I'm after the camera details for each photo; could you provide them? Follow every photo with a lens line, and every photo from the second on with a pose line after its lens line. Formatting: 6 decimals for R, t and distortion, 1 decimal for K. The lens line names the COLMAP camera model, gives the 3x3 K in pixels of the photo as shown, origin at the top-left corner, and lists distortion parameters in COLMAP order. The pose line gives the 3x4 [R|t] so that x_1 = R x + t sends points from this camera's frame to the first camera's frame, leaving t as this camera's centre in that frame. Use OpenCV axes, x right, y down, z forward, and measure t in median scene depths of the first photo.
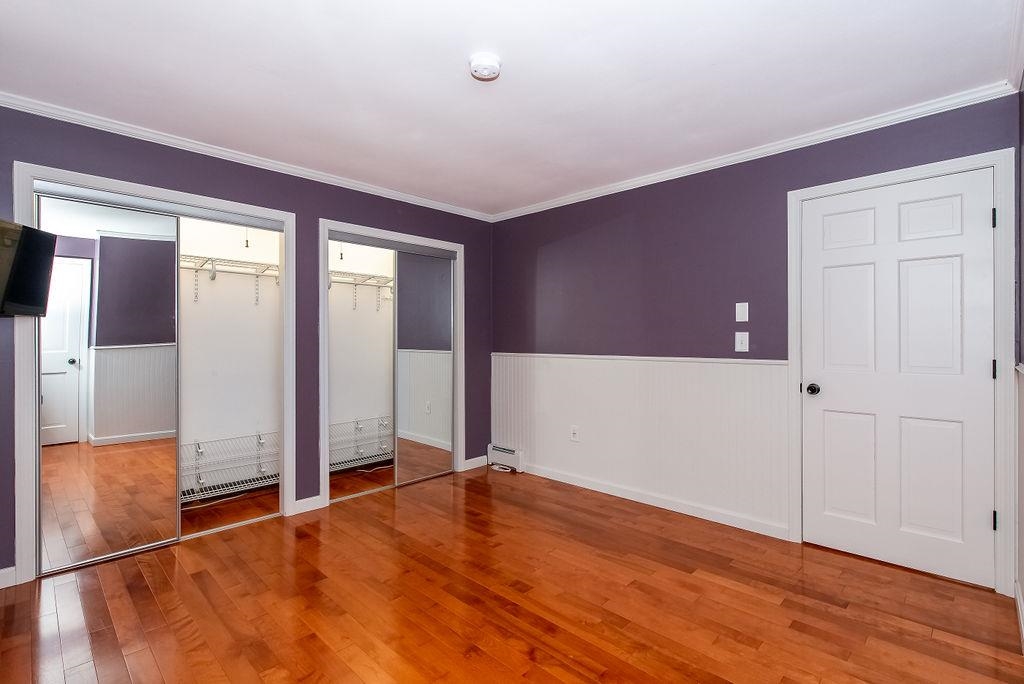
lens RADIAL K [[478.7, 0, 512.0], [0, 478.7, 342.0], [0, 0, 1]] dist [0.000051, -0.000144]
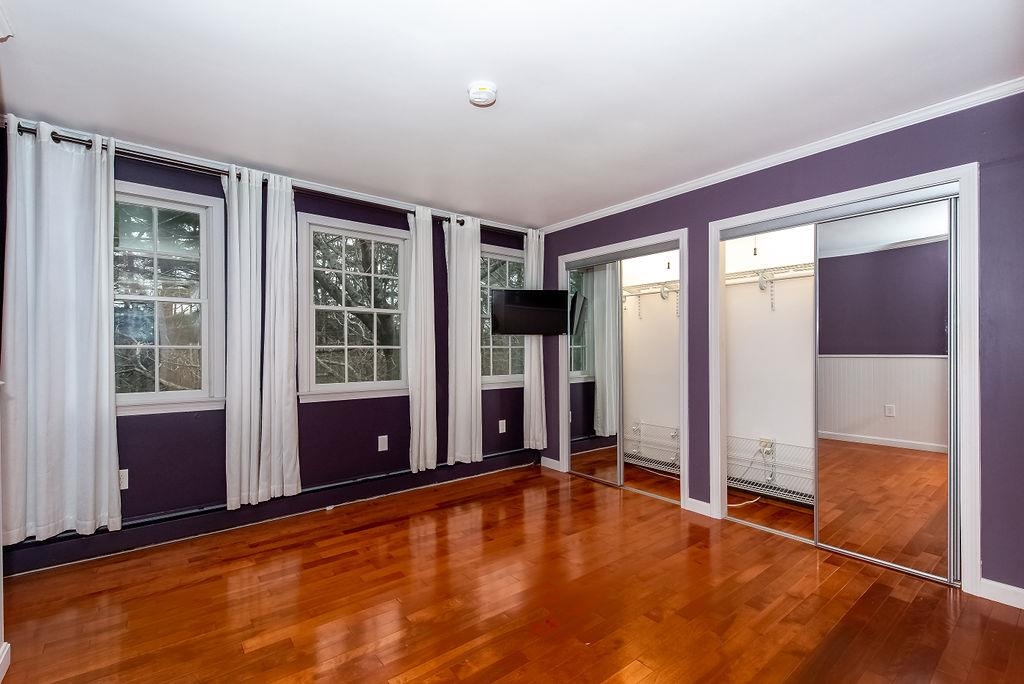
lens RADIAL K [[453.3, 0, 514.4], [0, 453.3, 340.5], [0, 0, 1]] dist [0.012810, -0.000537]
pose [[-0.121245, -0.006790, -0.992599, 0.601757], [0.006536, 0.999949, -0.007638, -0.011714], [0.992601, -0.007414, -0.121194, 0.742807]]
